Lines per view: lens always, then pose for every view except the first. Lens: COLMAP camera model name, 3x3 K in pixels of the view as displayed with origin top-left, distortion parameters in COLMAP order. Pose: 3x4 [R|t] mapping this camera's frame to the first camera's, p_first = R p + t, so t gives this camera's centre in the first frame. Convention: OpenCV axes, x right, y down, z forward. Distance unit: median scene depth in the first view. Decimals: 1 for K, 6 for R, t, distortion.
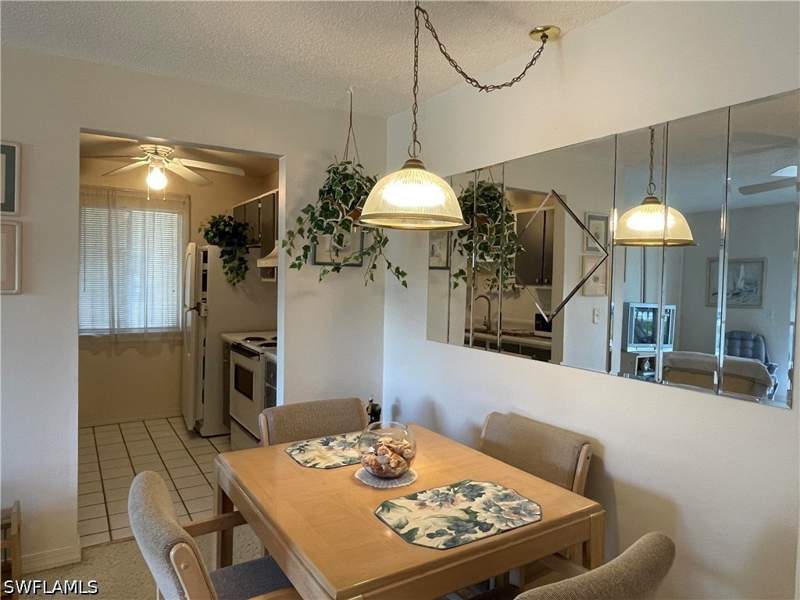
lens RADIAL K [[524.7, 0, 387.4], [0, 524.7, 297.5], [0, 0, 1]] dist [-0.021969, -0.001618]
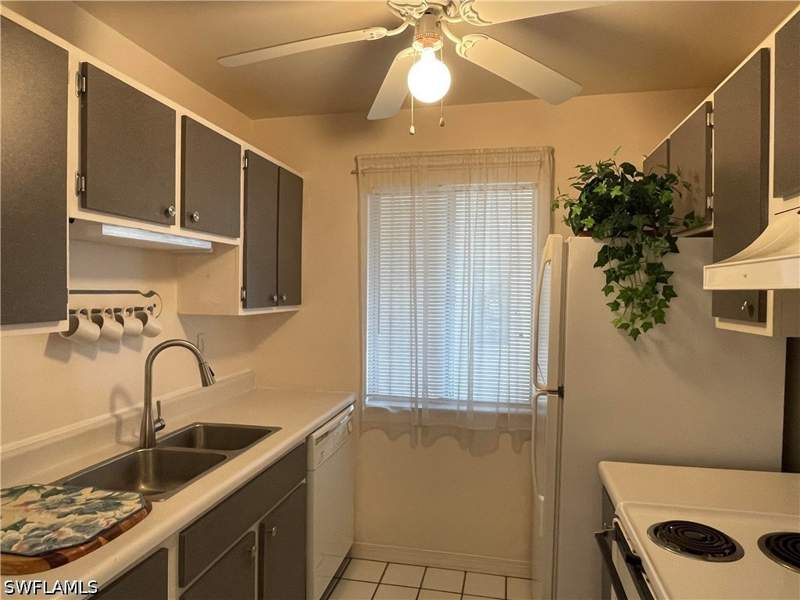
lens RADIAL K [[524.7, 0, 387.4], [0, 524.7, 297.5], [0, 0, 1]] dist [-0.021969, -0.001618]
pose [[0.710796, 0.000241, -0.703398, -0.151440], [-0.024247, 0.999414, -0.024160, -0.038424], [0.702980, 0.034228, 0.710386, 0.596850]]
